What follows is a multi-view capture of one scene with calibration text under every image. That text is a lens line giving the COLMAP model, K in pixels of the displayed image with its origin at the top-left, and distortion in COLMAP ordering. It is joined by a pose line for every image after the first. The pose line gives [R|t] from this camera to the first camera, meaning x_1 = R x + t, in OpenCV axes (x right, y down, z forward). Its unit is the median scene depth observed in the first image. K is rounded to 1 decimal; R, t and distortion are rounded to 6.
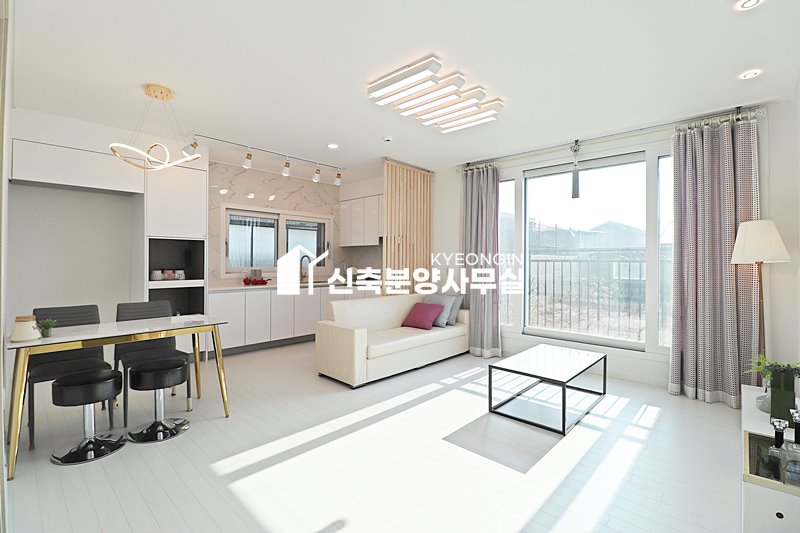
lens RADIAL K [[370.0, 0, 402.7], [0, 370.0, 258.4], [0, 0, 1]] dist [-0.014090, -0.001246]
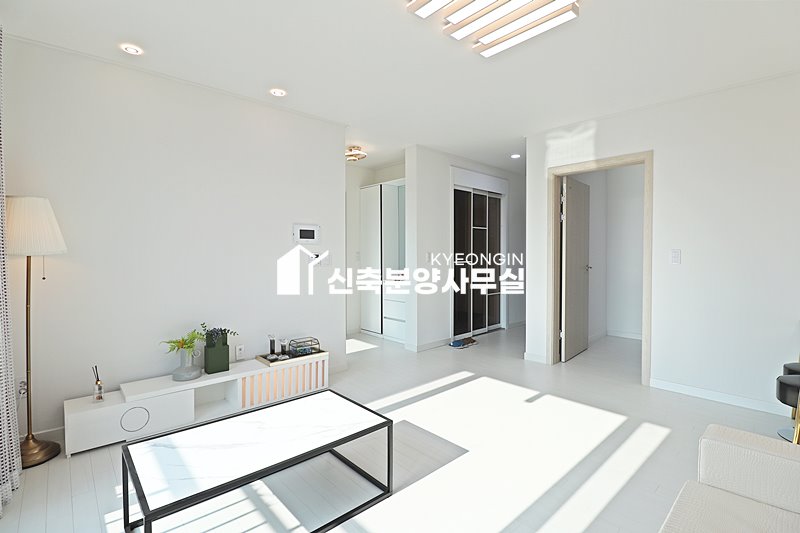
lens RADIAL K [[372.0, 0, 390.0], [0, 372.0, 255.6], [0, 0, 1]] dist [-0.028896, -0.000769]
pose [[-0.994845, -0.009469, 0.100965, 0.125572], [-0.009192, 0.999953, 0.003206, 0.003200], [-0.100990, 0.002262, -0.994885, 1.120171]]
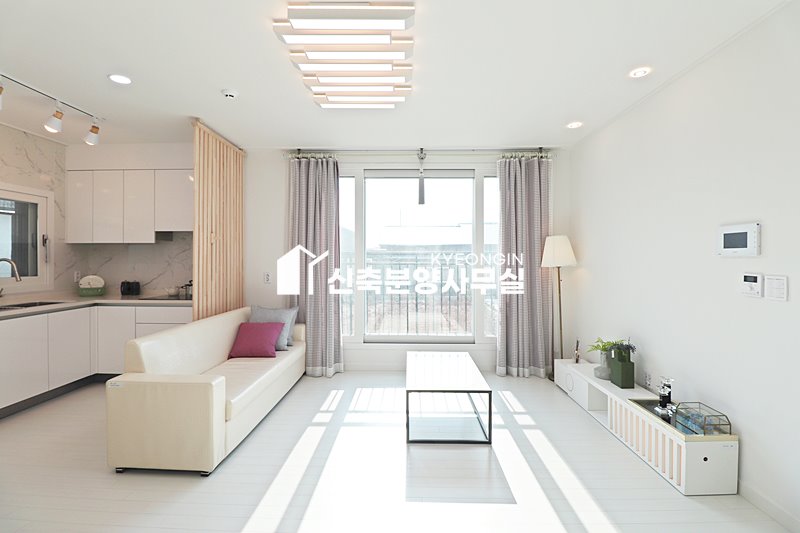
lens RADIAL K [[370.0, 0, 402.7], [0, 370.0, 258.4], [0, 0, 1]] dist [-0.014090, -0.001246]
pose [[0.742194, -0.004220, 0.670172, -0.244760], [-0.002083, 0.999961, 0.008604, -0.019823], [-0.670182, -0.007781, 0.742156, 0.250312]]
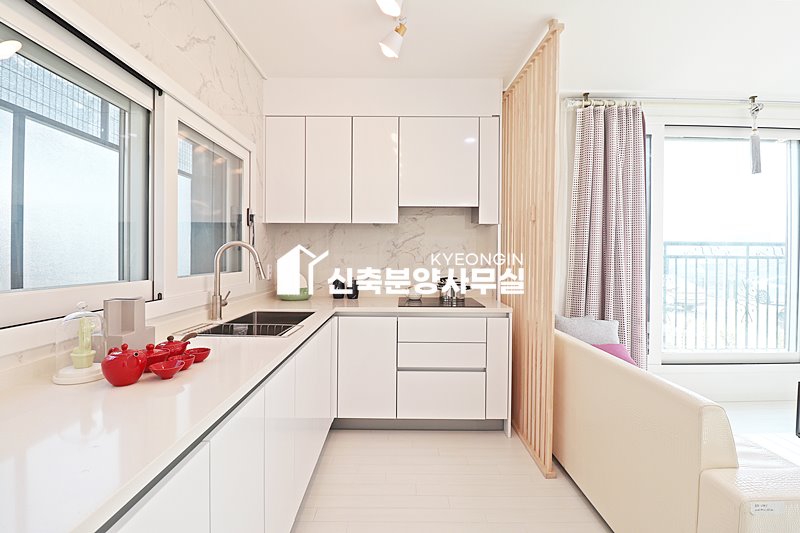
lens RADIAL K [[370.0, 0, 402.7], [0, 370.0, 258.4], [0, 0, 1]] dist [-0.014090, -0.001246]
pose [[0.728484, -0.002423, 0.685058, -0.518501], [-0.005607, 0.999939, 0.009500, 0.005046], [-0.685040, -0.010762, 0.728426, 0.885921]]
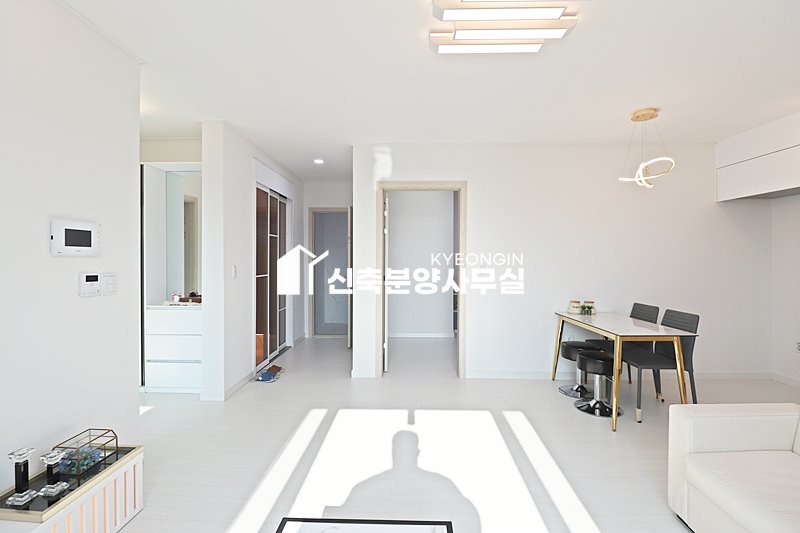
lens RADIAL K [[370.0, 0, 402.7], [0, 370.0, 258.4], [0, 0, 1]] dist [-0.014090, -0.001246]
pose [[-0.747467, -0.012595, -0.664180, 0.394232], [-0.007667, 0.999917, -0.010334, -0.014383], [0.664255, -0.002632, -0.747502, 0.893798]]
